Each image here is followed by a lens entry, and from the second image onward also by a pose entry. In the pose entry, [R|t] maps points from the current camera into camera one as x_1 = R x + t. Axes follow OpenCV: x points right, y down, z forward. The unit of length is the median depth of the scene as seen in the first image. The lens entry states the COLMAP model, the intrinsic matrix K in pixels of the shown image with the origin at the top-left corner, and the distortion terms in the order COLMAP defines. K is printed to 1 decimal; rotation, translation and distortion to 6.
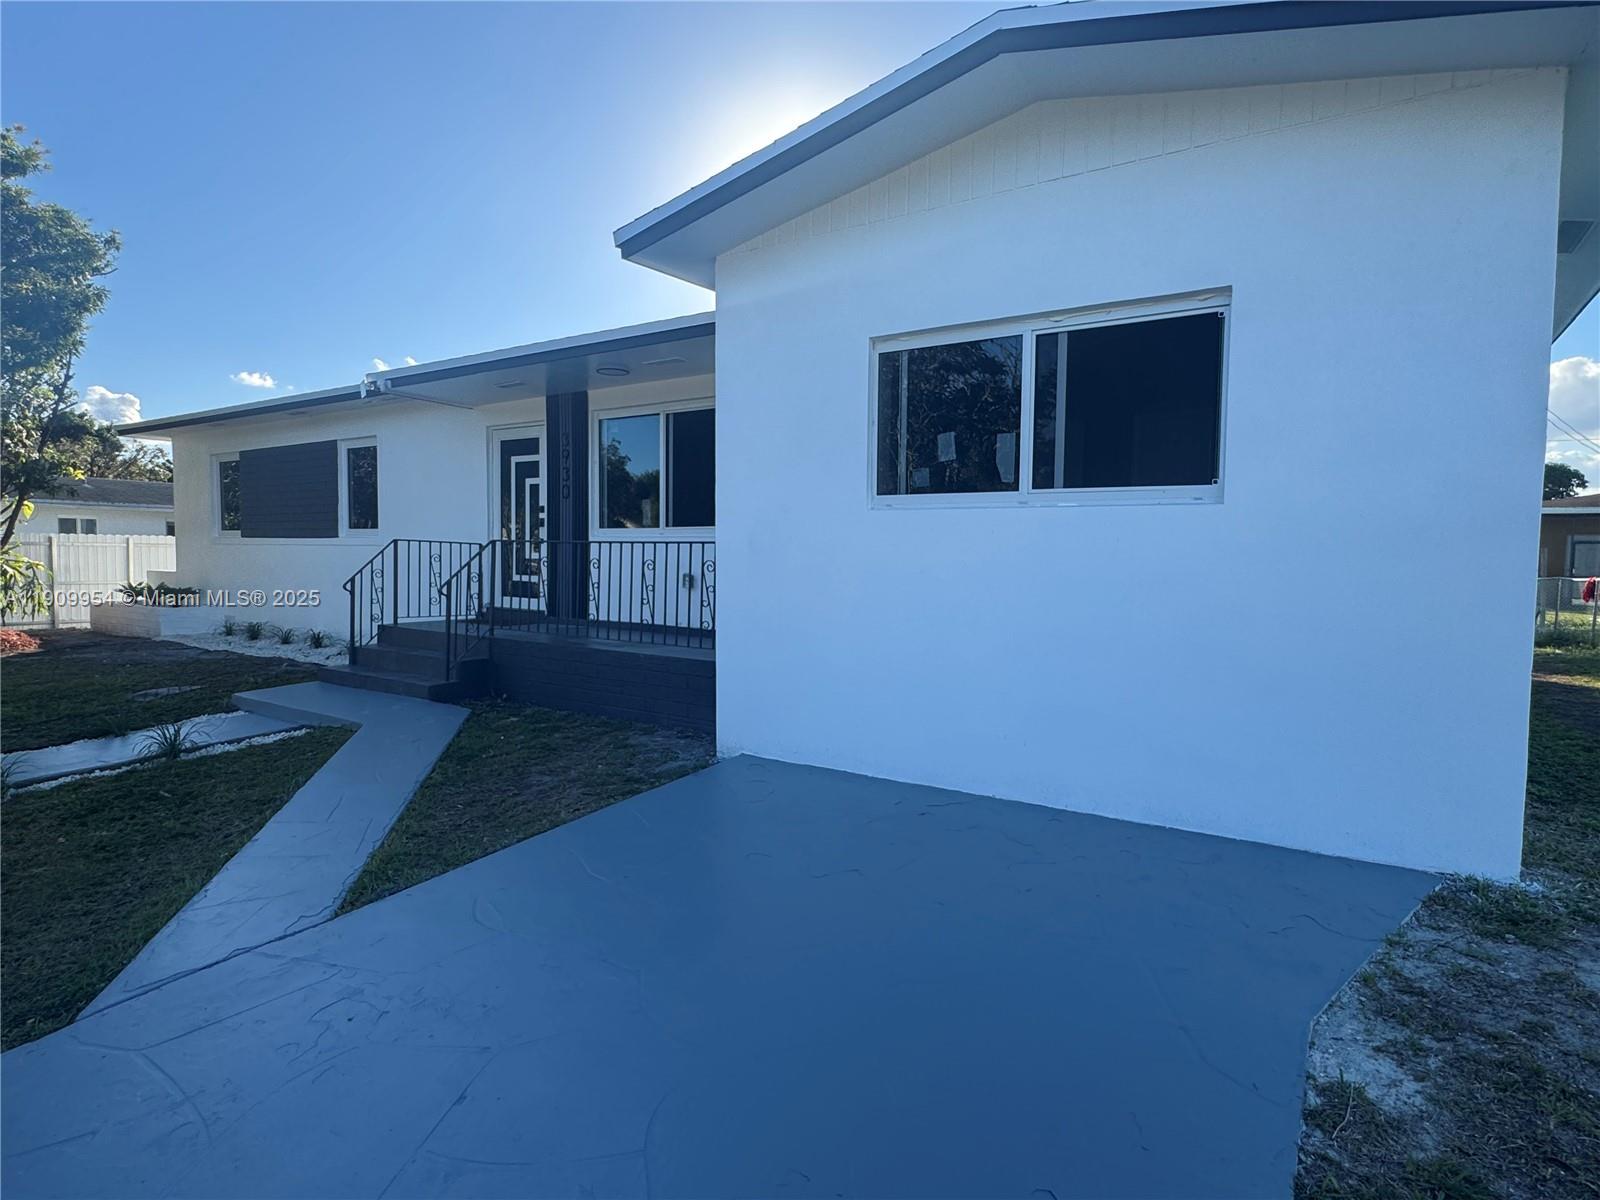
lens RADIAL K [[856.1, 0, 789.6], [0, 856.1, 598.6], [0, 0, 1]] dist [-0.002439, -0.000727]
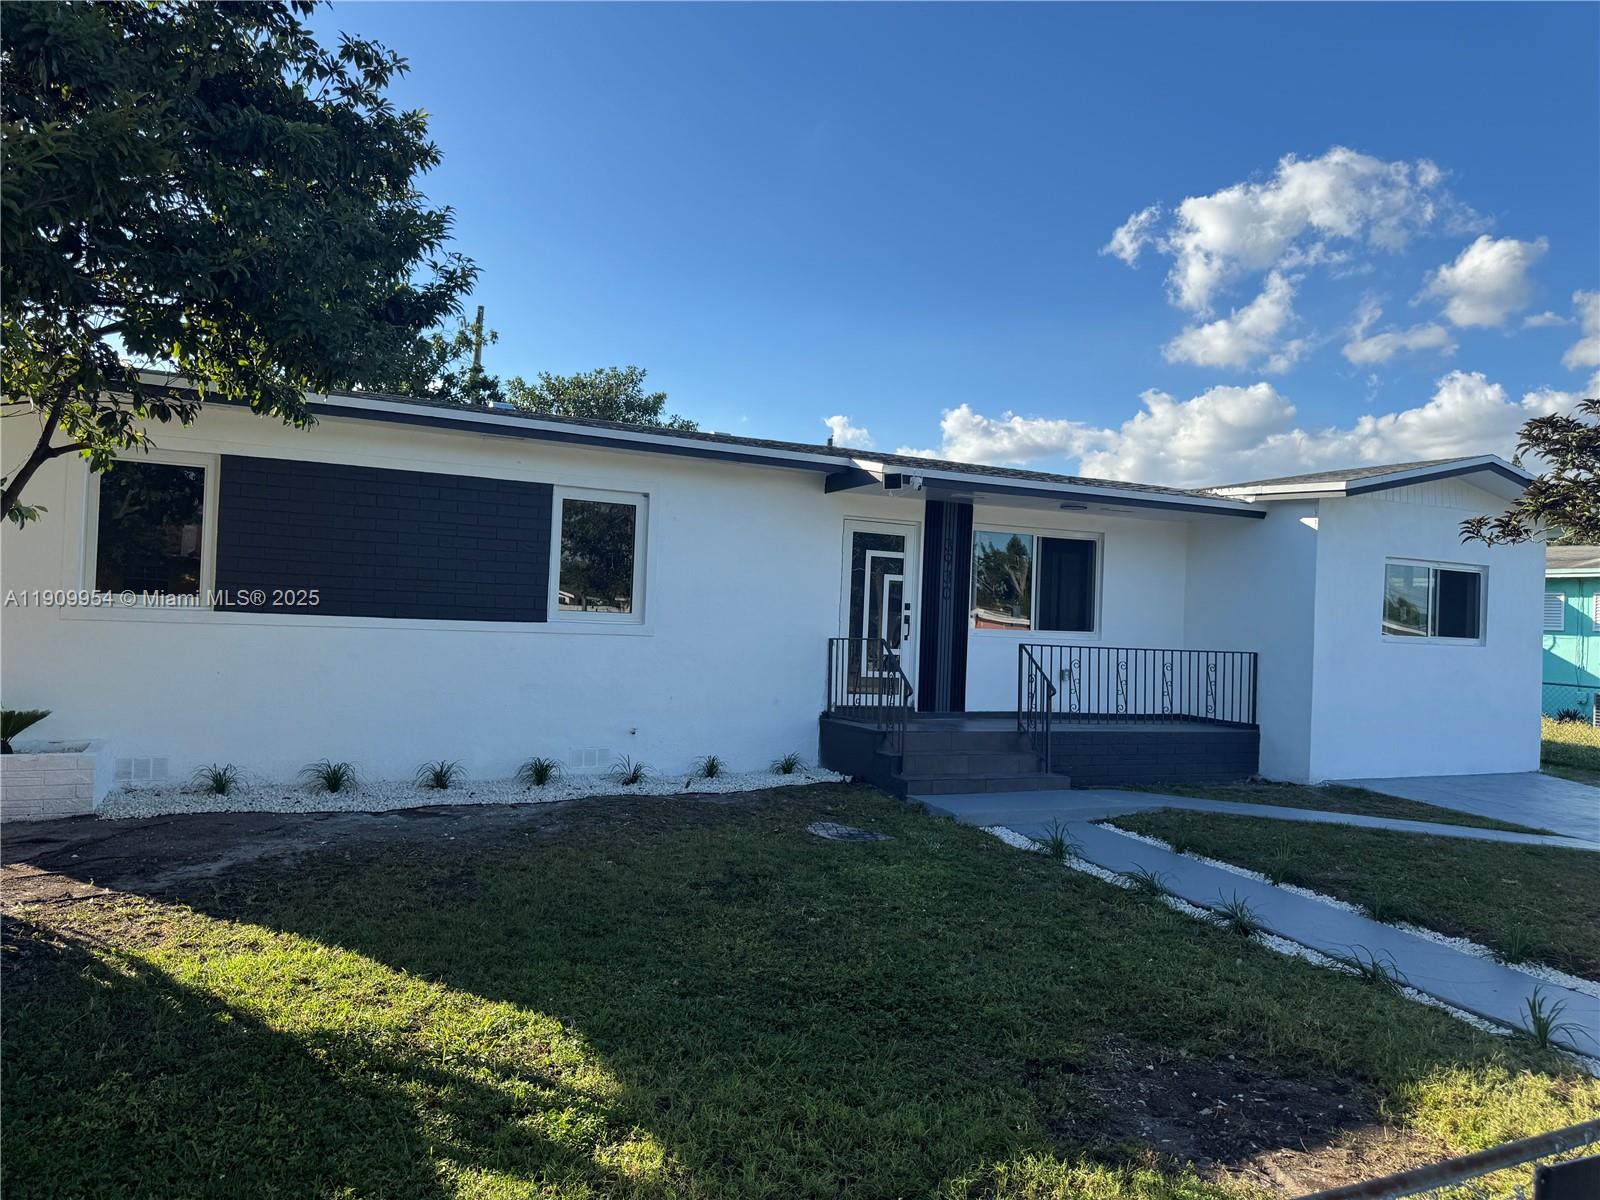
lens RADIAL K [[1117.6, 0, 805.9], [0, 1117.6, 603.2], [0, 0, 1]] dist [0.132328, -0.199150]
pose [[0.506096, 0.022020, 0.862196, -1.578857], [0.013845, 0.999338, -0.033650, -0.068750], [-0.862366, 0.028967, 0.505456, 0.453453]]
